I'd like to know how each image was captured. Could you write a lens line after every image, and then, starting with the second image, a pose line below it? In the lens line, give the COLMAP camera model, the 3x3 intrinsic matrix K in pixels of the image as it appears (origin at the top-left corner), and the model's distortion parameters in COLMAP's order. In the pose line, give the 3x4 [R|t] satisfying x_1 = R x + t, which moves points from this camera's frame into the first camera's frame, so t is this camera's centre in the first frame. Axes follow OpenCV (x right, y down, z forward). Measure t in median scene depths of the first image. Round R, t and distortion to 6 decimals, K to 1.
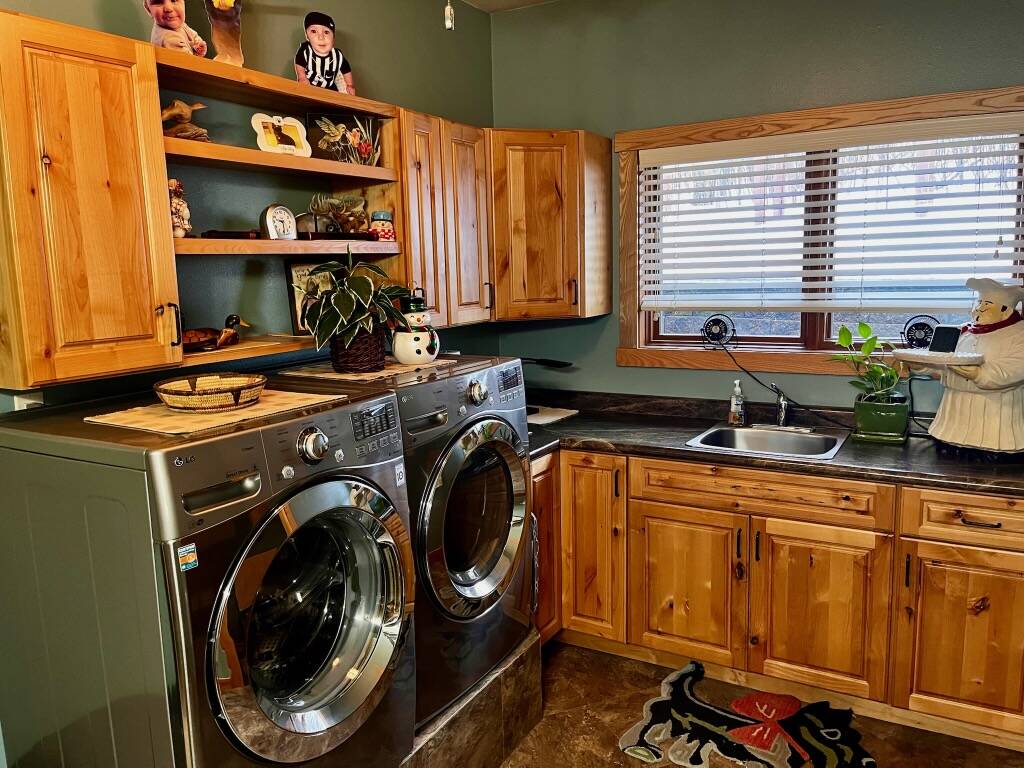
lens RADIAL K [[768.3, 0, 512.0], [0, 768.3, 384.0], [0, 0, 1]] dist [0.067191, -0.094211]
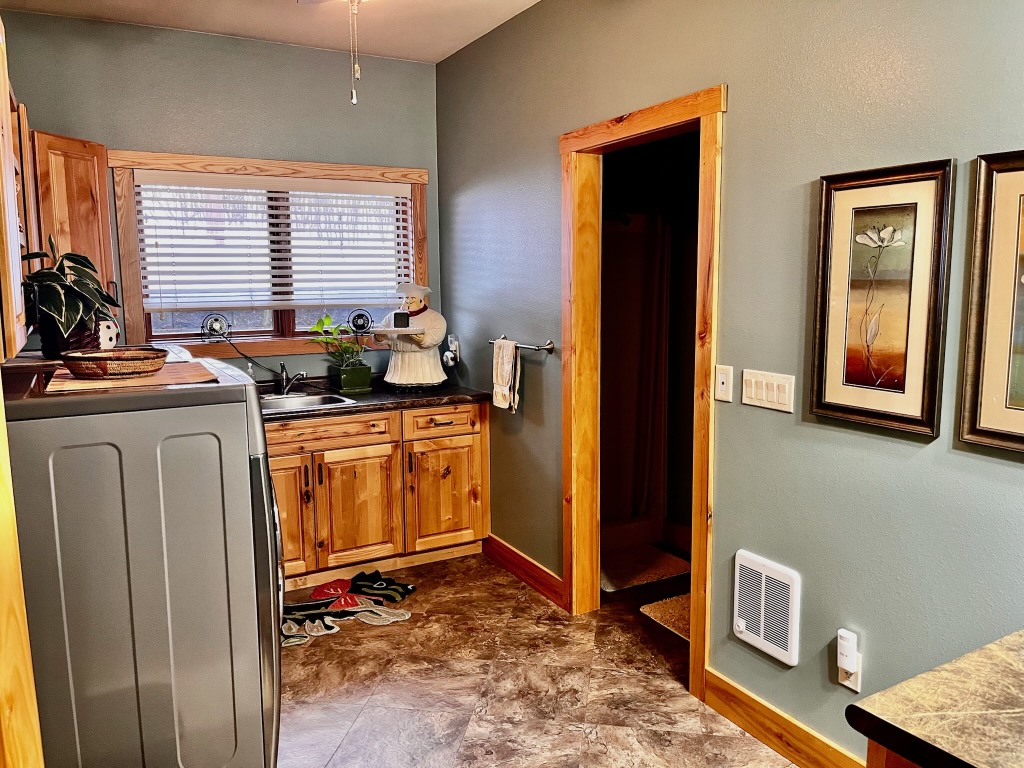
lens RADIAL K [[768.3, 0, 512.0], [0, 768.3, 384.0], [0, 0, 1]] dist [0.067191, -0.094211]
pose [[0.517463, -0.095046, 0.850411, -0.673077], [0.127495, 0.991283, 0.033212, 0.048734], [-0.846154, 0.091237, 0.525070, -0.030405]]
